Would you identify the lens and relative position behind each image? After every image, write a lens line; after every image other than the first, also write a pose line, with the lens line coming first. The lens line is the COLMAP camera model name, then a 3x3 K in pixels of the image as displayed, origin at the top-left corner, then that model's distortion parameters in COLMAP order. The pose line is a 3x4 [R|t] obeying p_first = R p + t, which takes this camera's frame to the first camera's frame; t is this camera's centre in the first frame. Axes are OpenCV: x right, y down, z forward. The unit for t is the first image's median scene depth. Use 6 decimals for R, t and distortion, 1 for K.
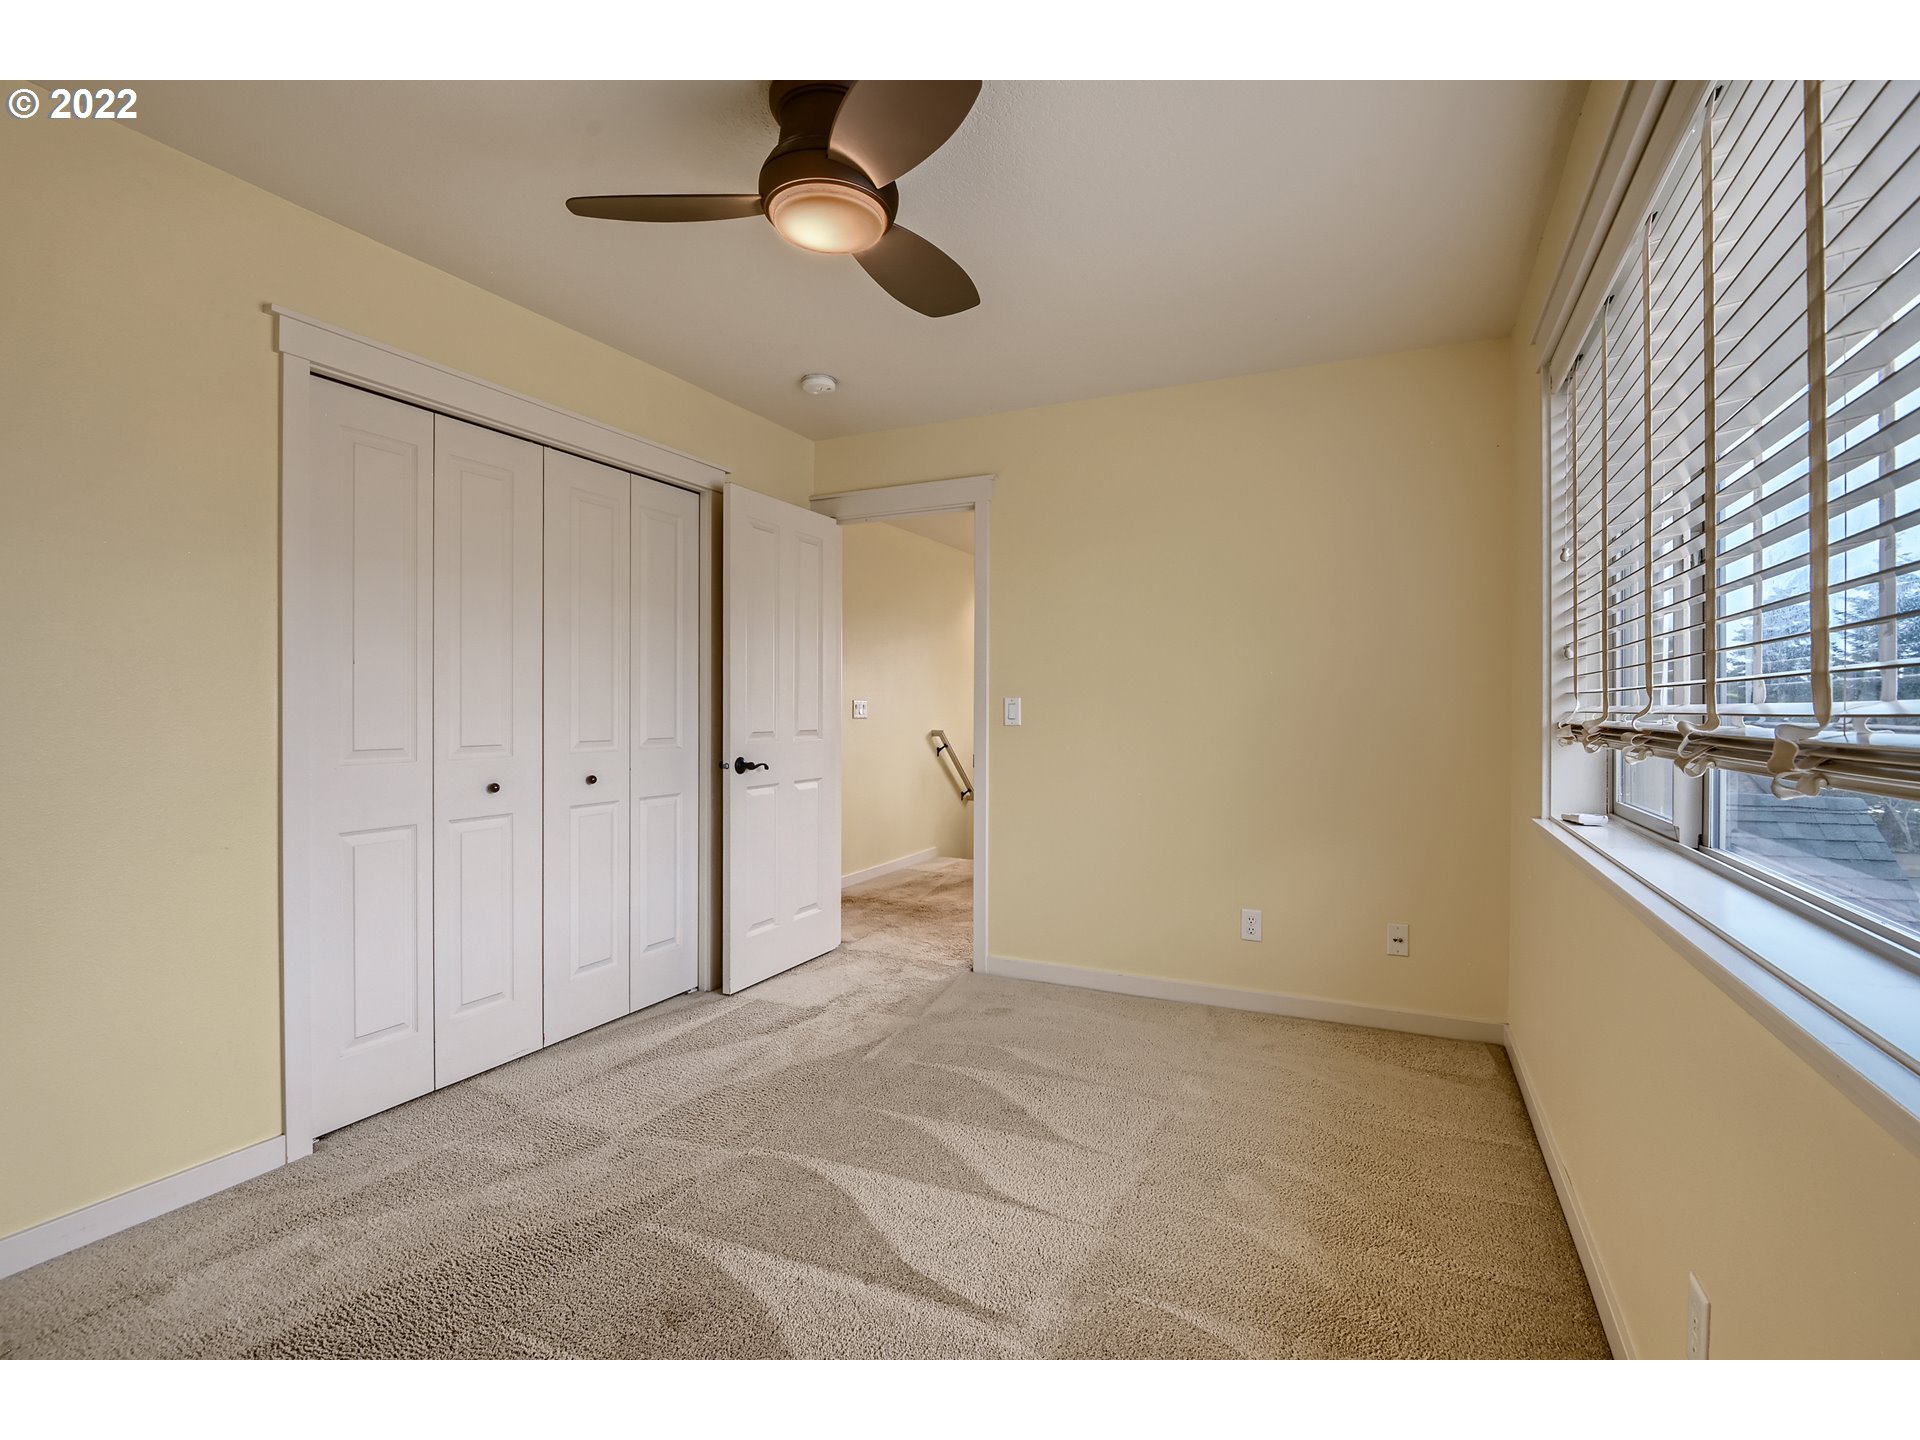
lens RADIAL K [[889.0, 0, 963.2], [0, 889.0, 705.9], [0, 0, 1]] dist [-0.005385, -0.008725]
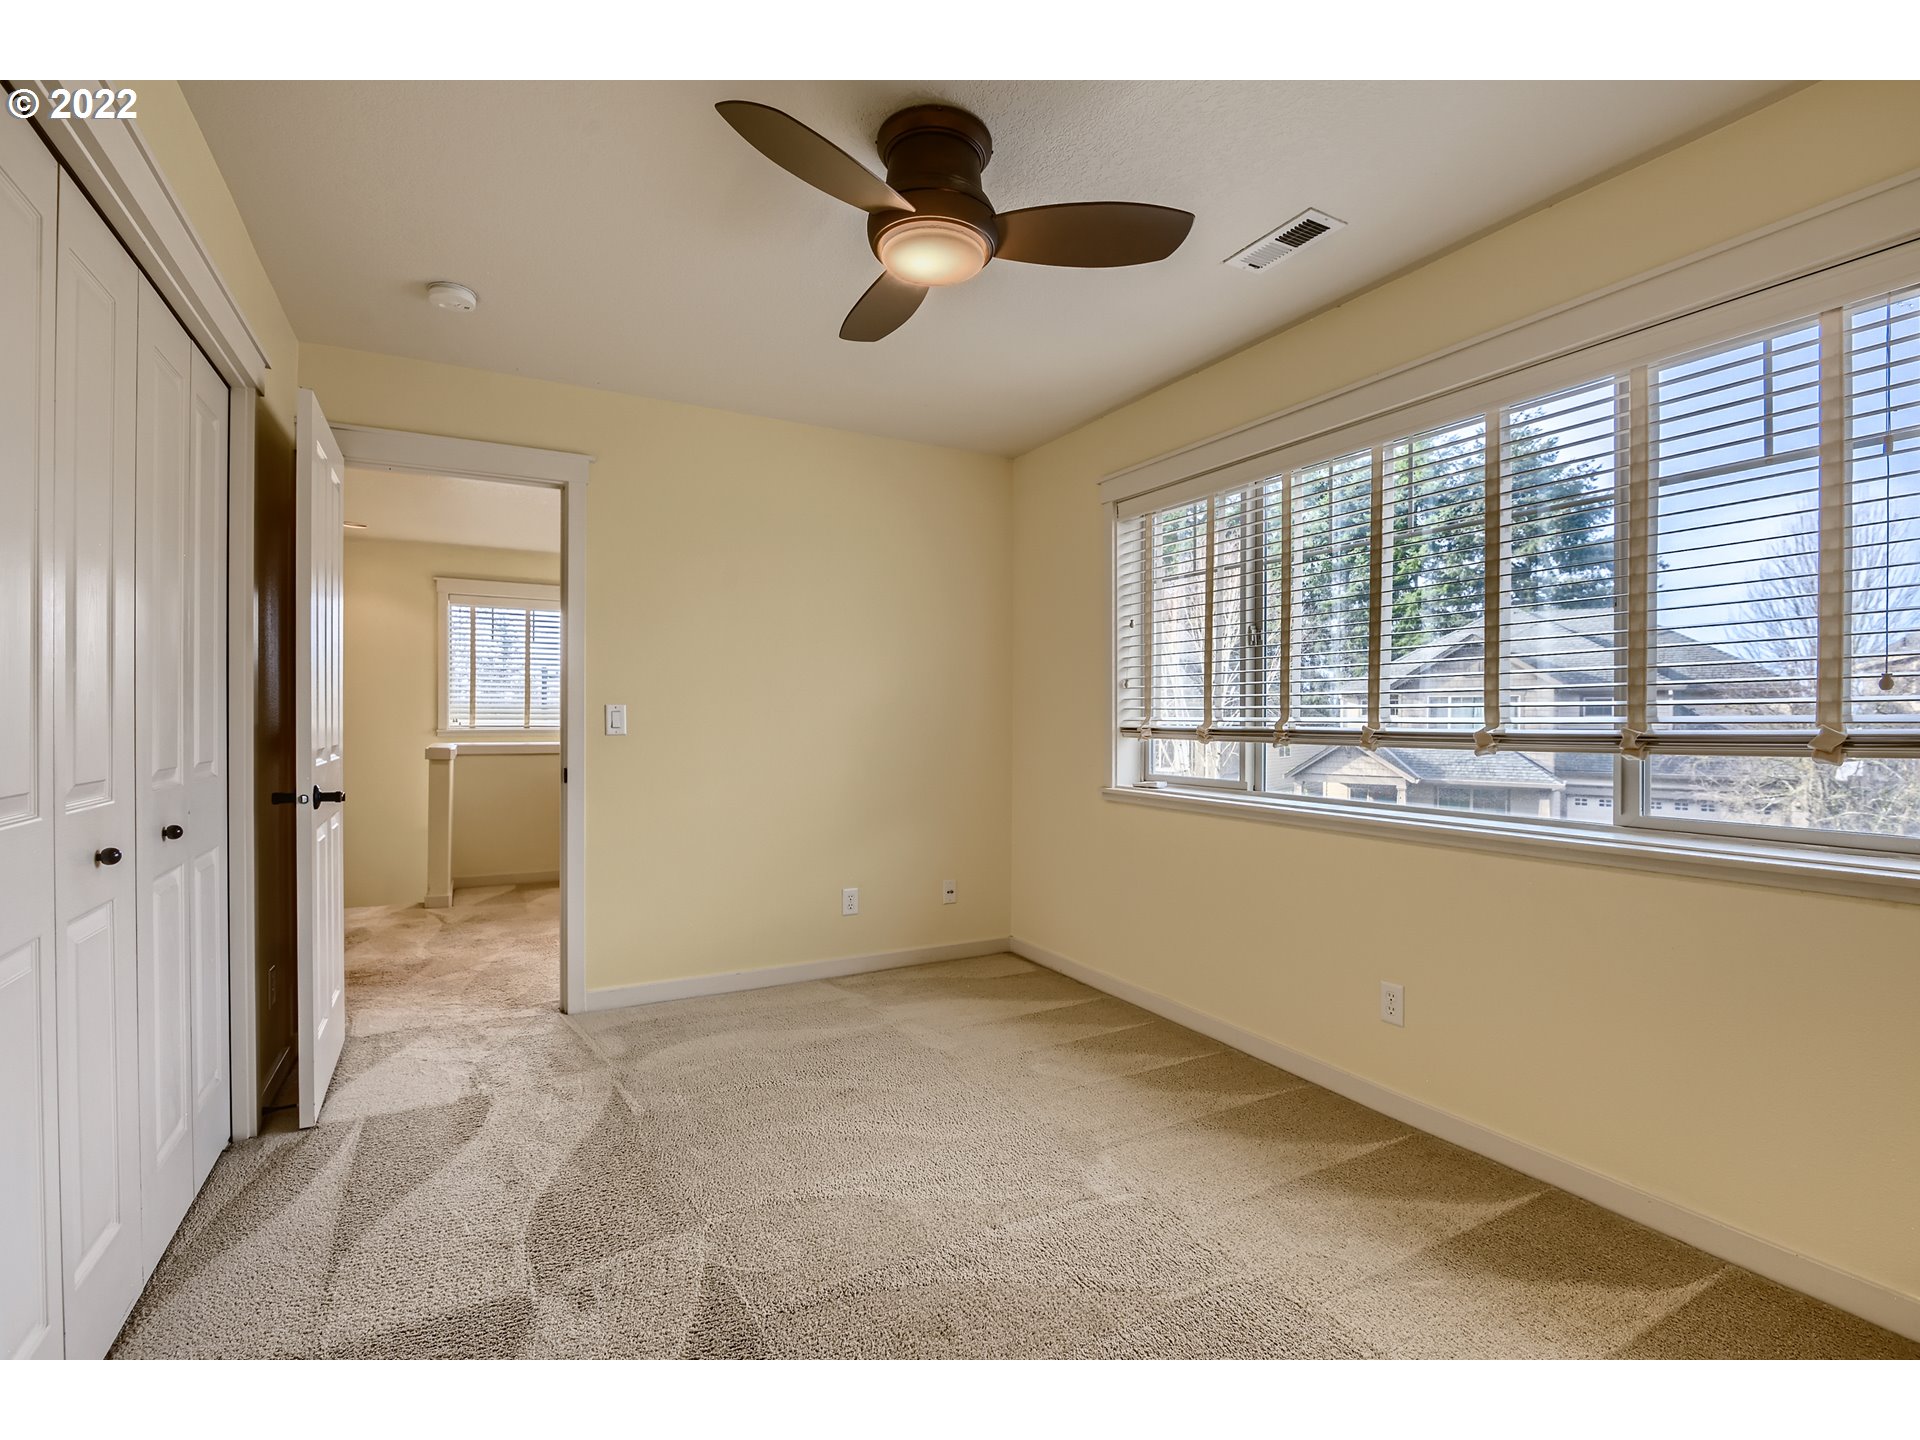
lens RADIAL K [[889.0, 0, 963.2], [0, 889.0, 705.9], [0, 0, 1]] dist [-0.005385, -0.008725]
pose [[0.591506, 0.010873, 0.806227, -0.538473], [-0.006313, 0.999941, -0.008854, -0.001937], [-0.806276, 0.000148, 0.591540, 0.185994]]
